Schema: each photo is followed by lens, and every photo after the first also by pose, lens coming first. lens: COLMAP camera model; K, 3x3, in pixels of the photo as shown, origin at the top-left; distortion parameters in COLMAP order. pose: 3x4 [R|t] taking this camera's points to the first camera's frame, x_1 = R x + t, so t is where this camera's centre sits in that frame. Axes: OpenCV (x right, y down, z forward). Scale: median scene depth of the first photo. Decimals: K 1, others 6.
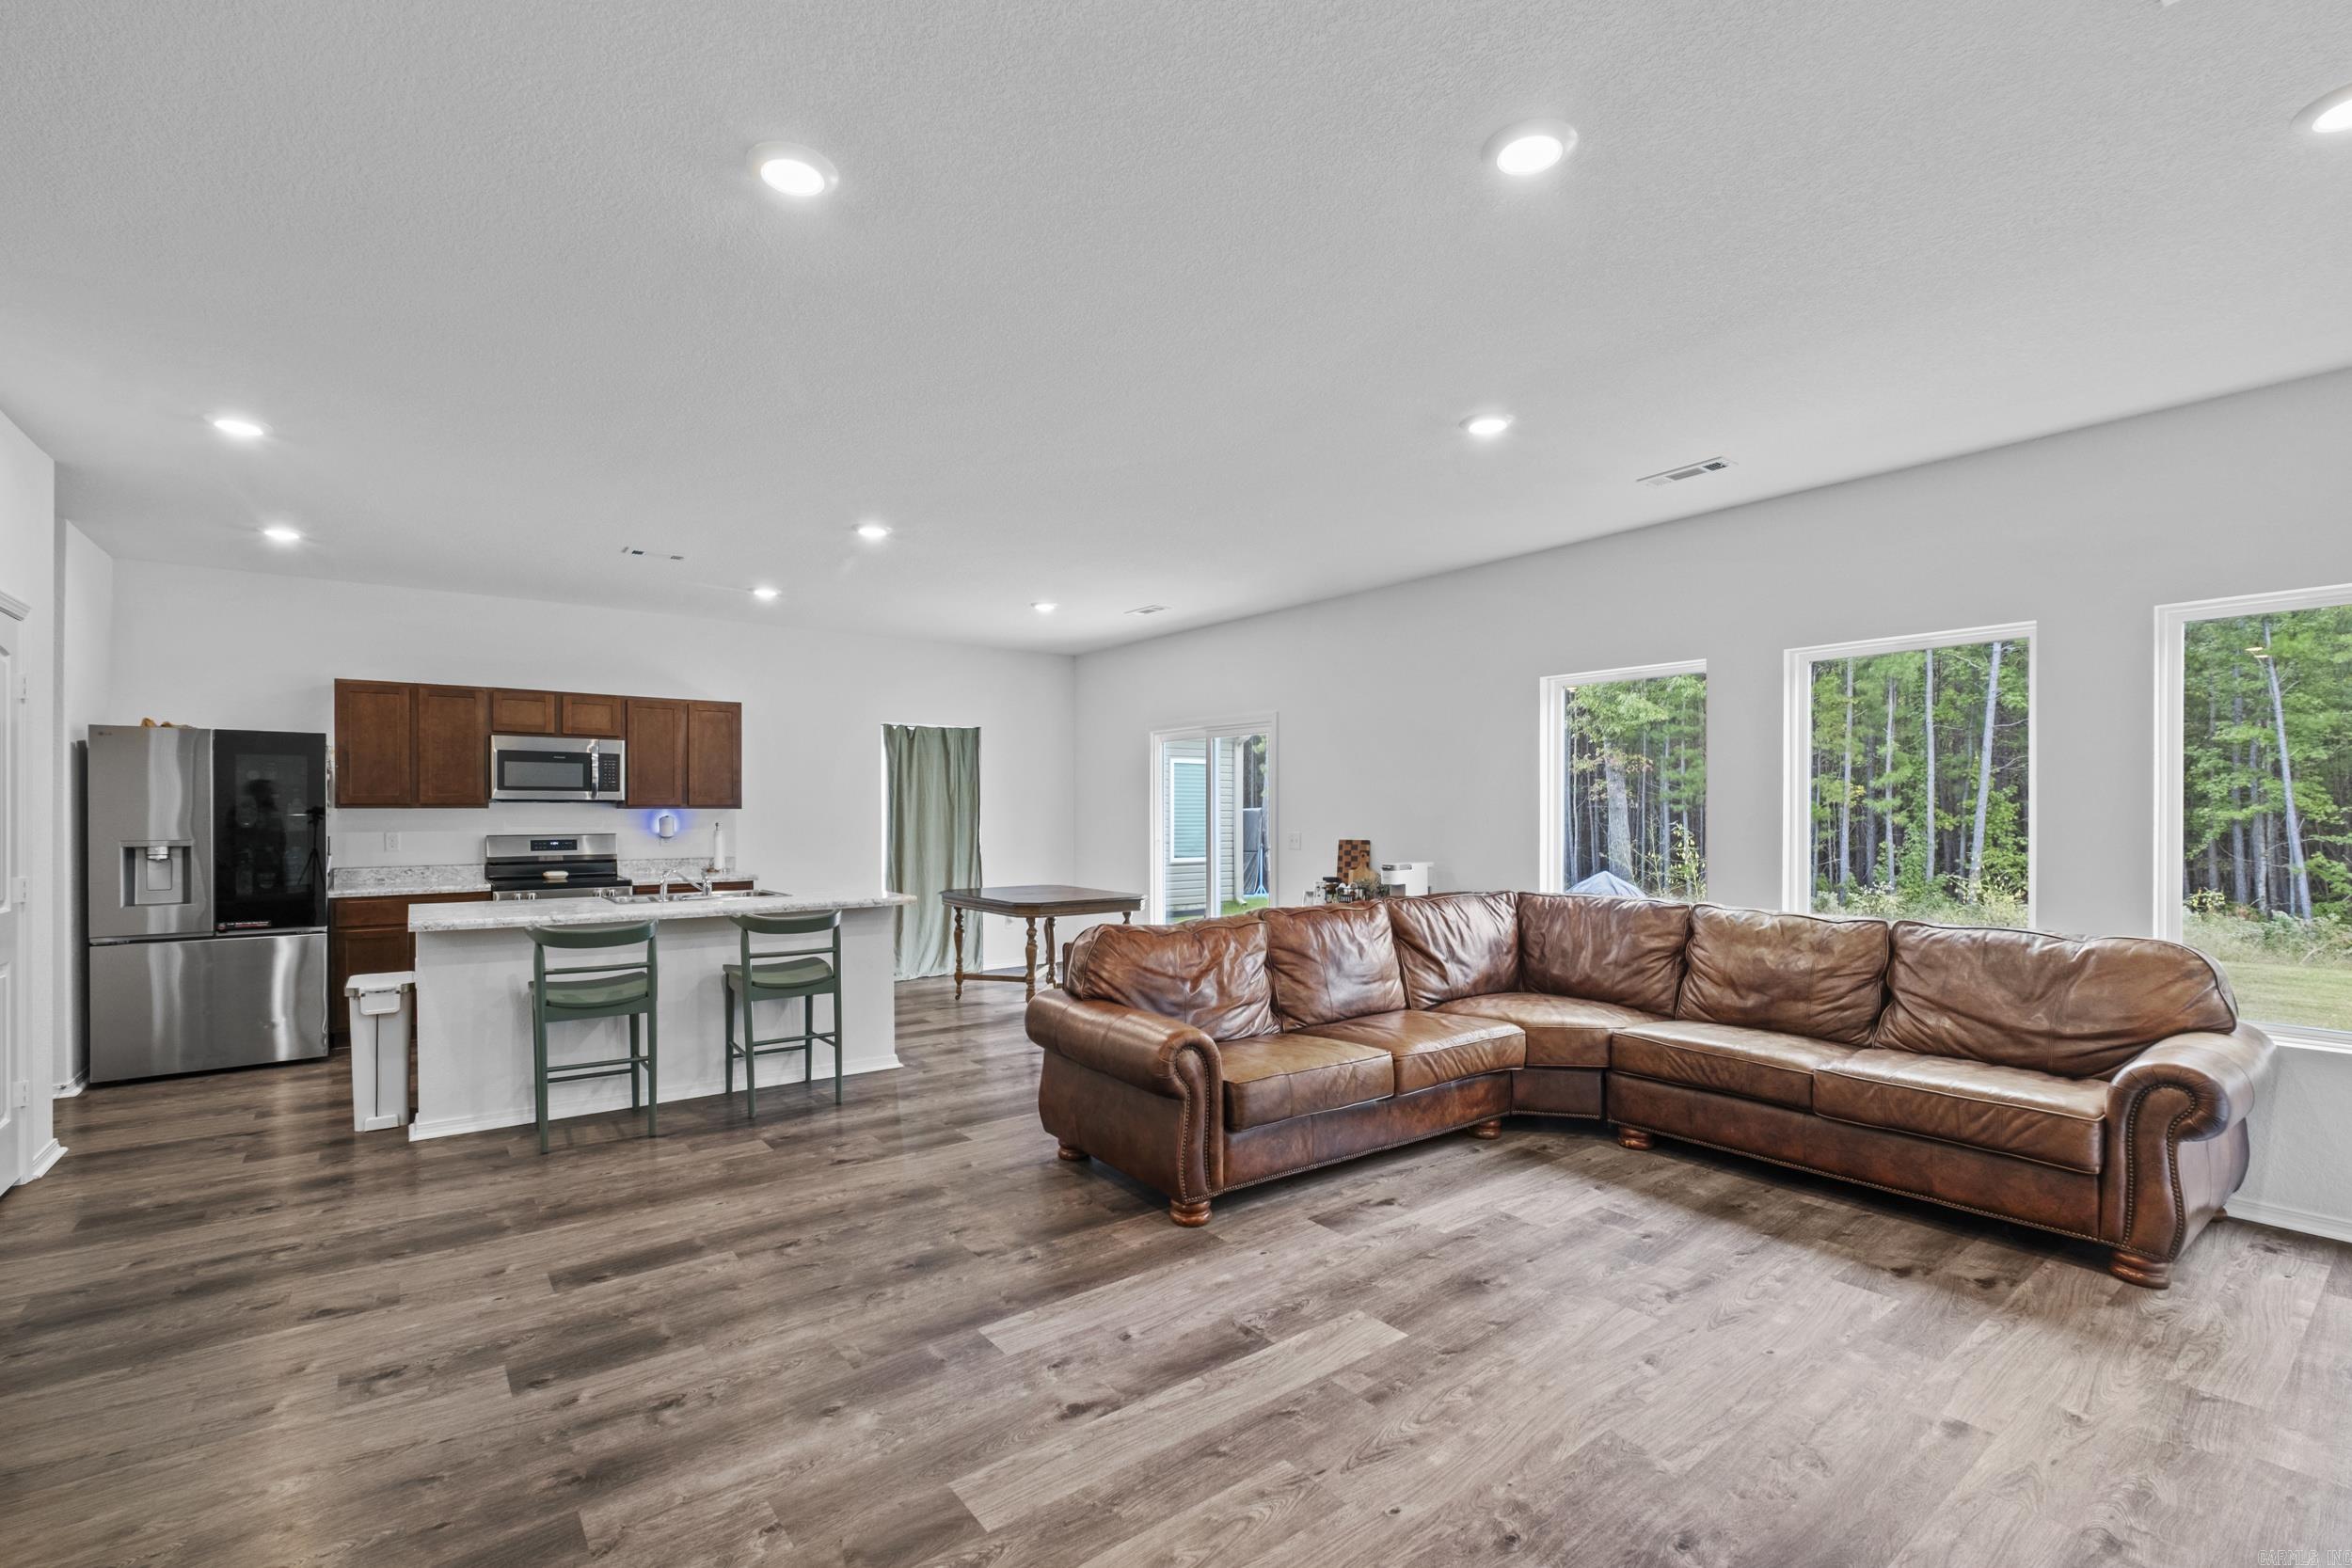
lens RADIAL K [[1027.4, 0, 1158.8], [0, 1027.4, 816.8], [0, 0, 1]] dist [-0.003523, -0.000574]
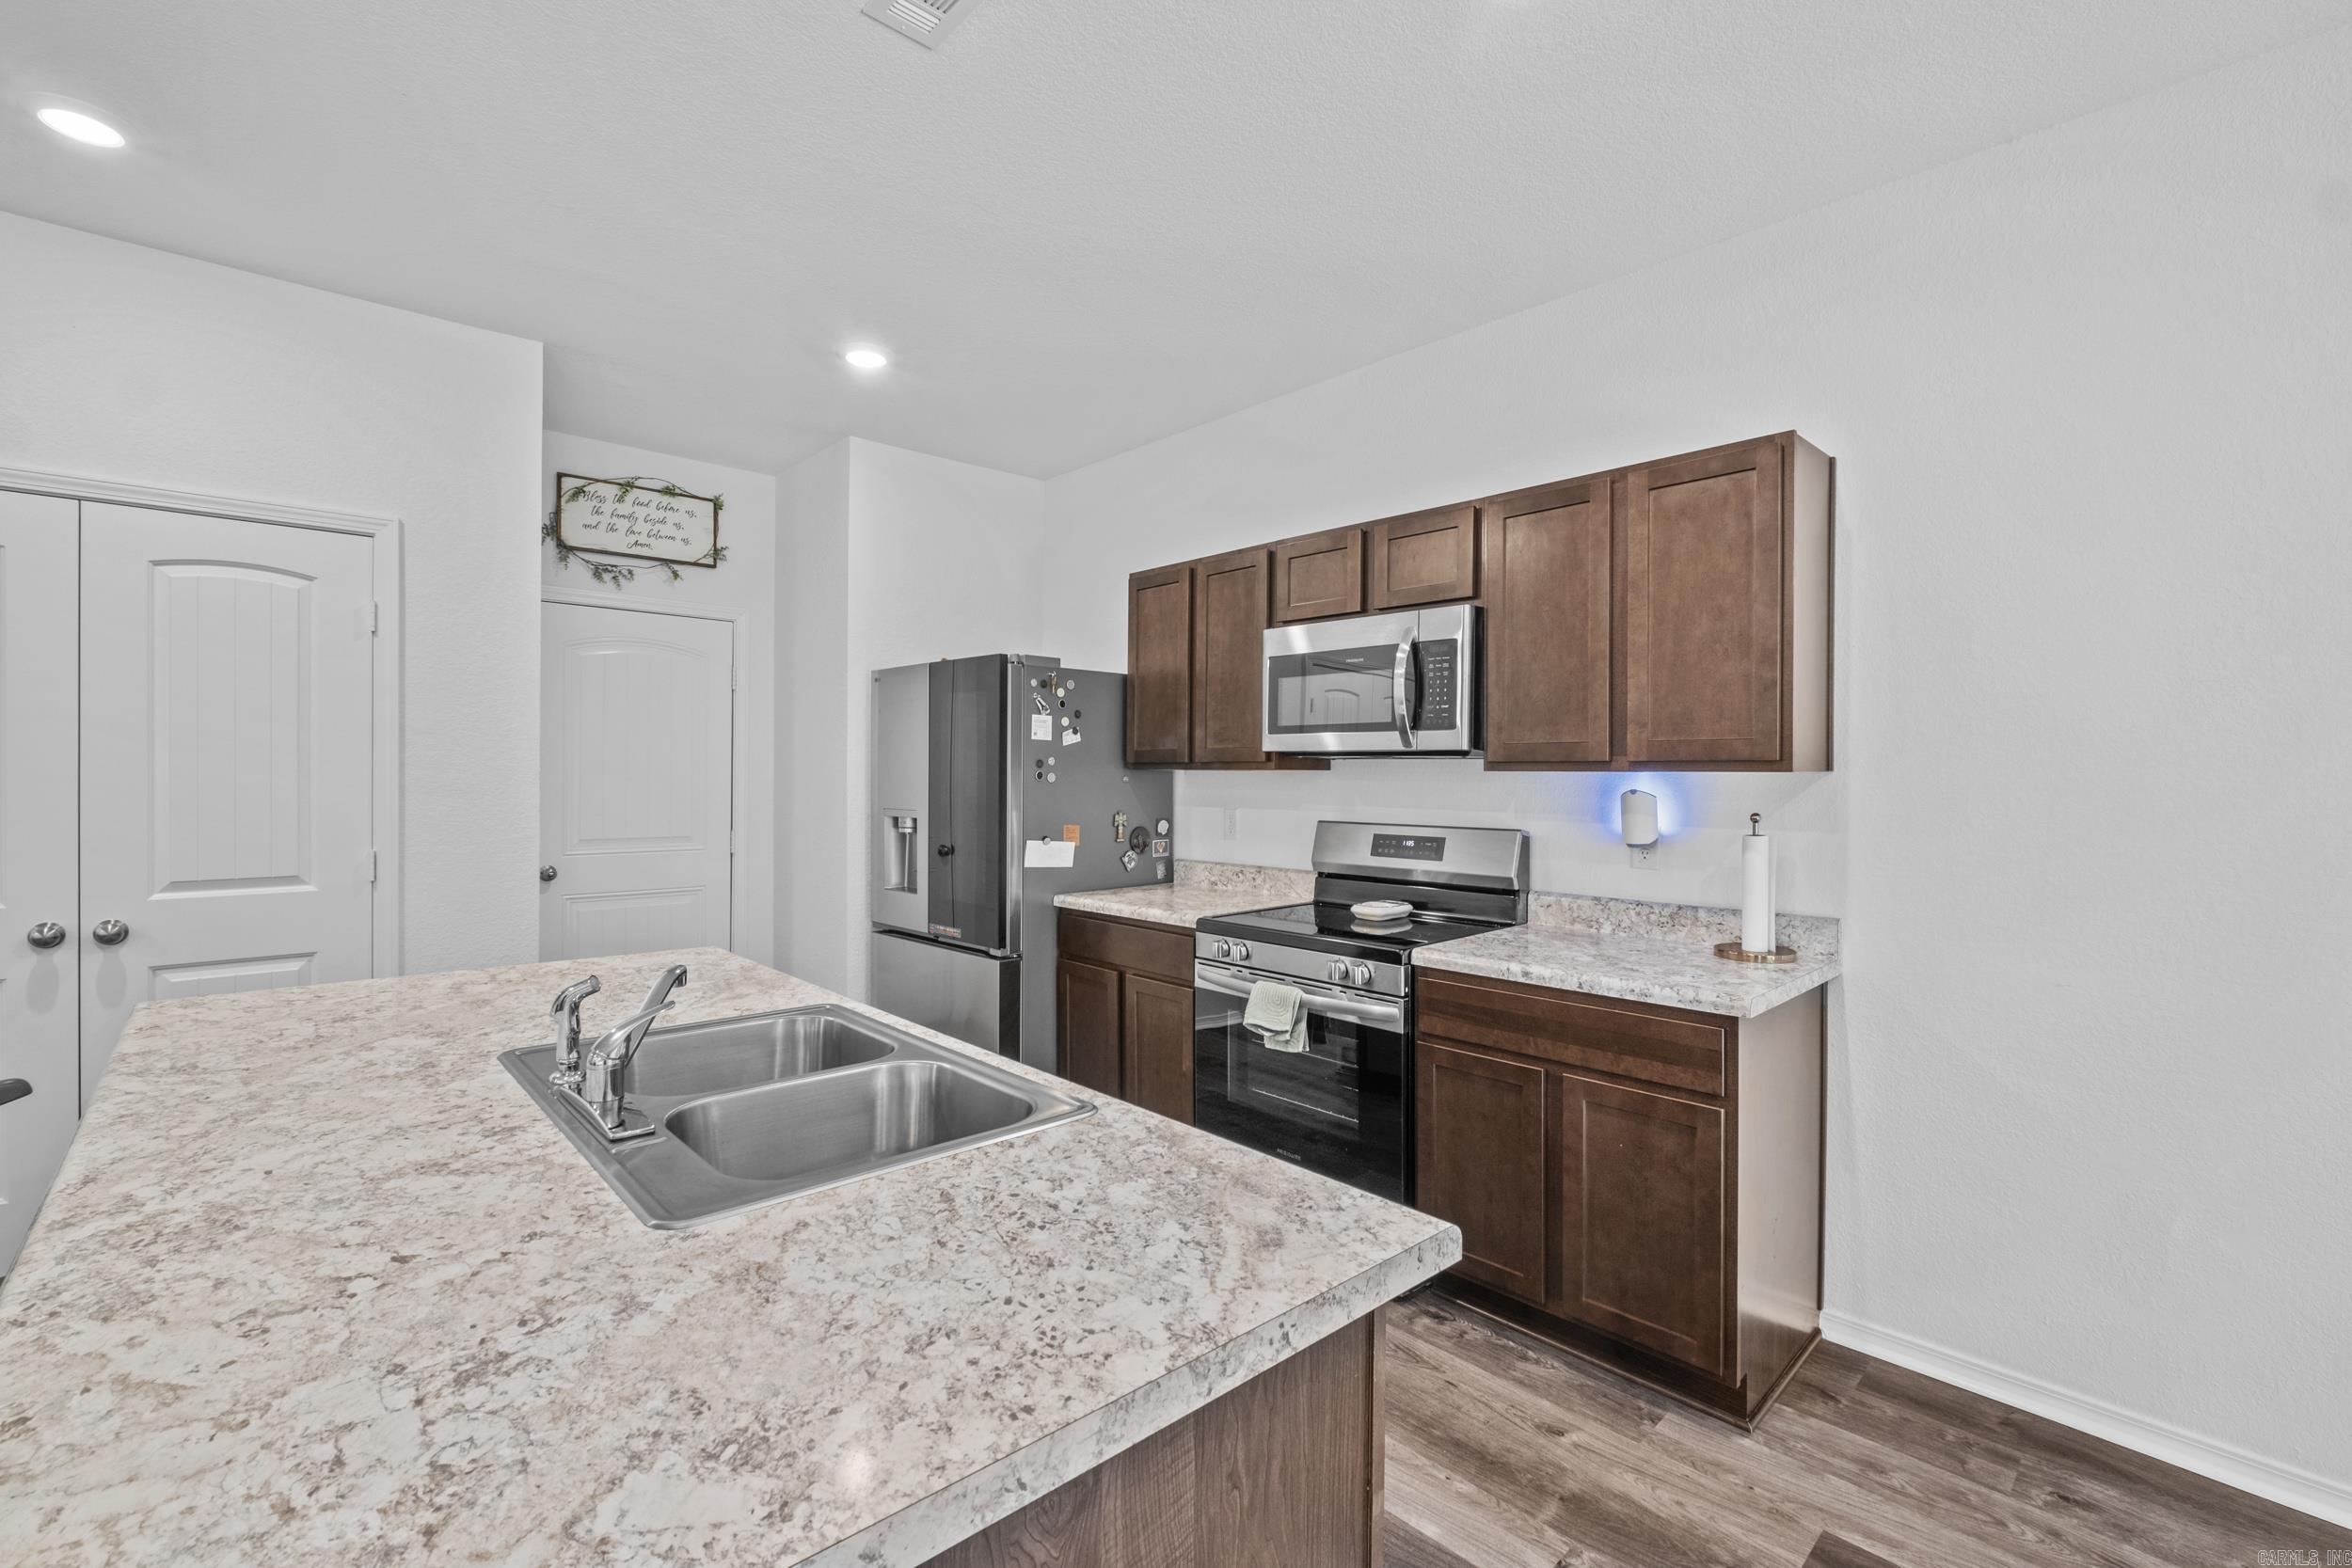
lens RADIAL K [[1013.2, 0, 1164.7], [0, 1013.2, 775.2], [0, 0, 1]] dist [-0.003801, -0.000194]
pose [[0.106702, 0.002280, -0.994288, -0.168151], [-0.012045, 0.999927, 0.001001, -0.006281], [0.994218, 0.011870, 0.106721, 1.070838]]
